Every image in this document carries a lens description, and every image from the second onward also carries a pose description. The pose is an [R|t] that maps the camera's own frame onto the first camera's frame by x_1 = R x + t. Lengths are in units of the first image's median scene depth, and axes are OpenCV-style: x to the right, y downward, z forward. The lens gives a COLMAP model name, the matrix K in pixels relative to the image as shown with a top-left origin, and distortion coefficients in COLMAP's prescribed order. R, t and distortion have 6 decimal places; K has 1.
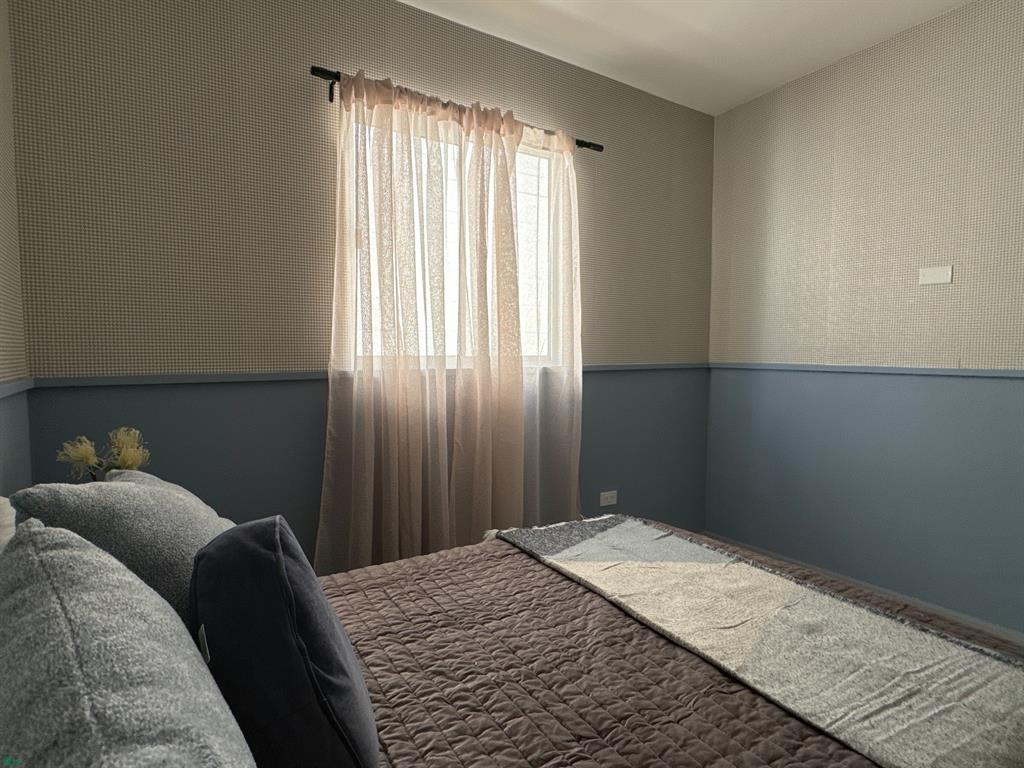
lens RADIAL K [[562.8, 0, 511.0], [0, 562.8, 381.7], [0, 0, 1]] dist [-0.003825, -0.000690]
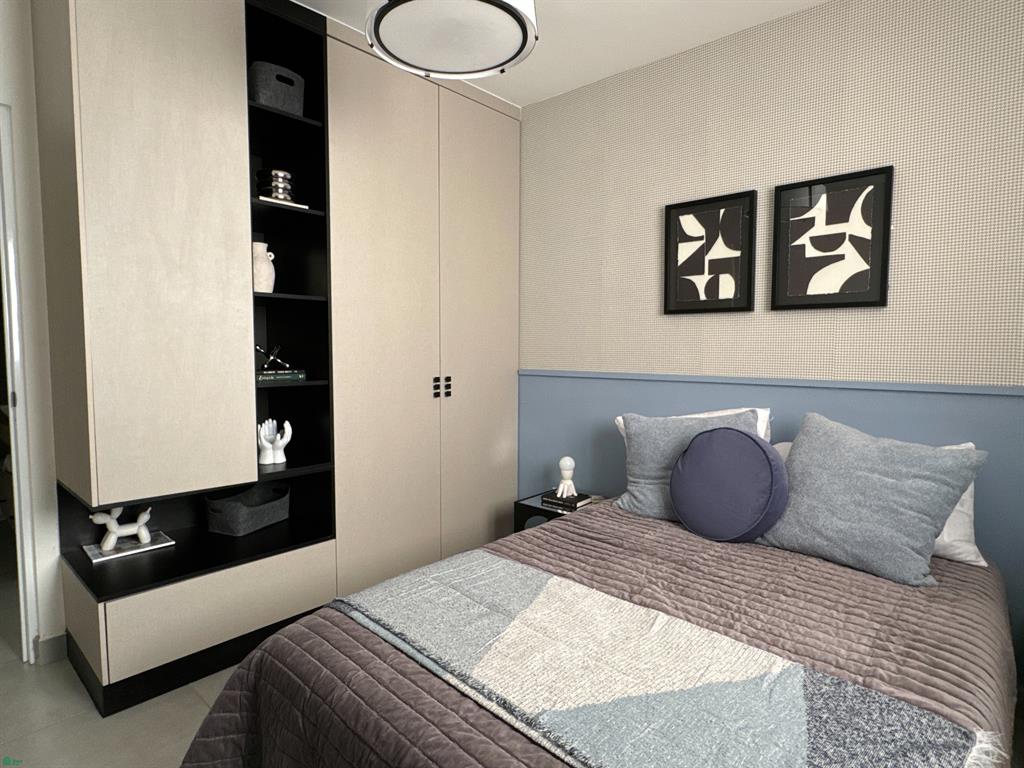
lens RADIAL K [[562.8, 0, 509.4], [0, 562.8, 383.6], [0, 0, 1]] dist [-0.003825, -0.000690]
pose [[-0.966190, 0.017610, -0.257231, 0.470425], [-0.013645, 0.992774, 0.119219, -0.094527], [0.257471, 0.118698, -0.958968, 1.240241]]
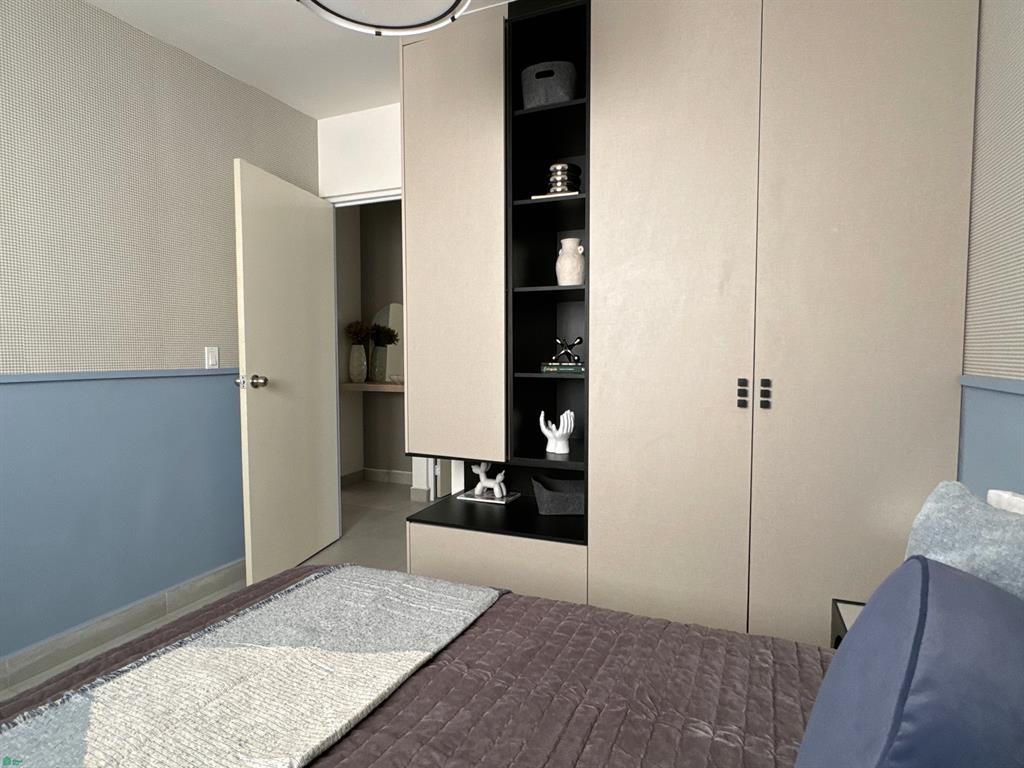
lens RADIAL K [[562.8, 0, 510.4], [0, 562.8, 382.3], [0, 0, 1]] dist [-0.003825, -0.000690]
pose [[-0.570164, -0.044744, 0.820311, -0.284485], [0.048932, 0.994893, 0.088277, -0.043306], [-0.820072, 0.090472, -0.565063, 0.751464]]
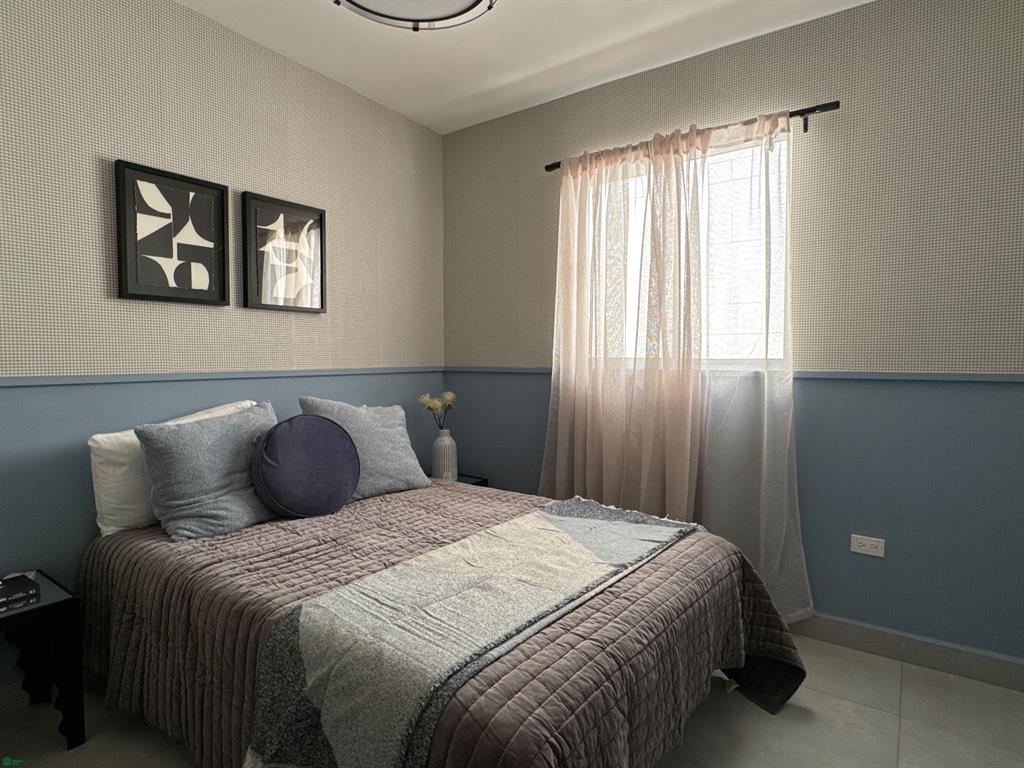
lens RADIAL K [[562.8, 0, 512.0], [0, 562.8, 384.3], [0, 0, 1]] dist [-0.003825, -0.000690]
pose [[0.361458, 0.049871, -0.931054, 0.996958], [-0.052549, 0.998071, 0.033061, -0.018052], [0.930907, 0.036975, 0.363381, 0.368340]]
